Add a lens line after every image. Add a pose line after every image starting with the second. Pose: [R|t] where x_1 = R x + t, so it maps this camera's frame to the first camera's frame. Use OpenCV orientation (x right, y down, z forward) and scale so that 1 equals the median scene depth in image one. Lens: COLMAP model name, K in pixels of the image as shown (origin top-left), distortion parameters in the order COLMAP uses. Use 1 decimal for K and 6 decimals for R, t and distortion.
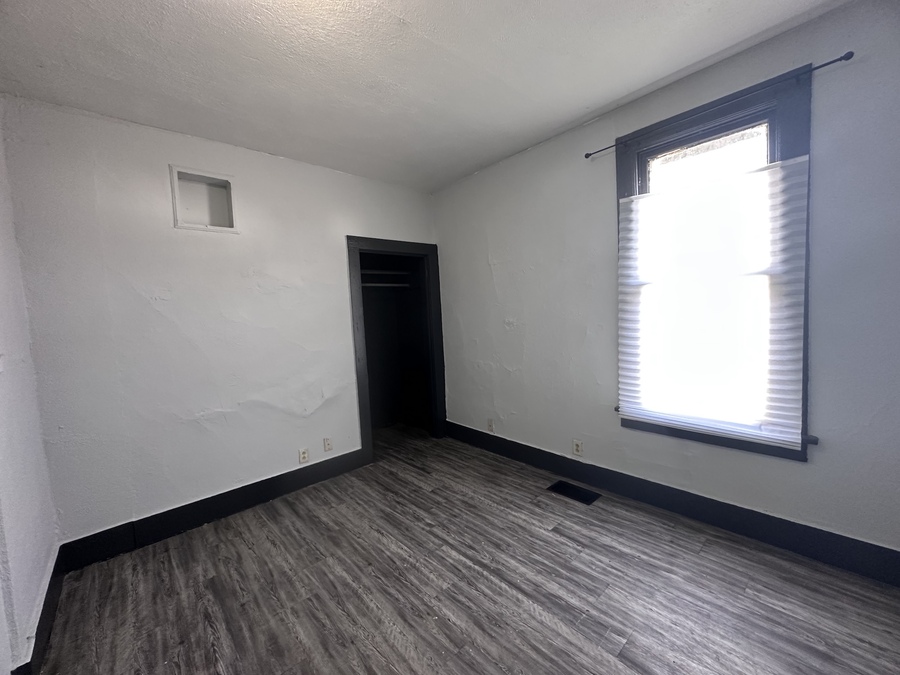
lens RADIAL K [[358.9, 0, 448.2], [0, 358.9, 336.3], [0, 0, 1]] dist [0.000390, 0.000495]
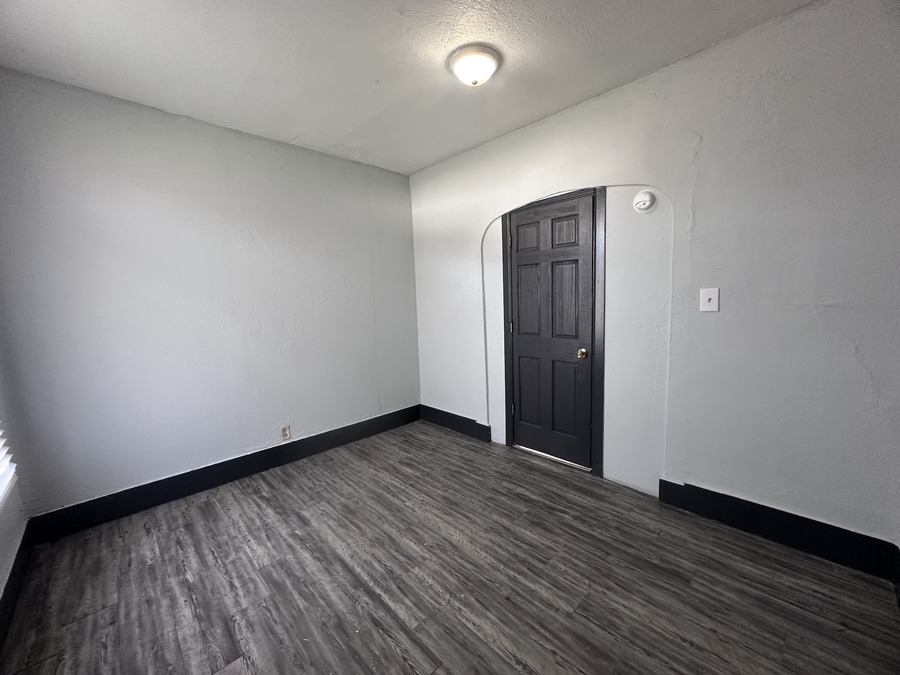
lens RADIAL K [[358.9, 0, 448.2], [0, 358.9, 336.3], [0, 0, 1]] dist [0.000390, 0.000495]
pose [[-0.995680, 0.090287, -0.021654, -0.129909], [0.085614, 0.983039, 0.162187, -0.091280], [0.035930, 0.159633, -0.986522, 1.825706]]
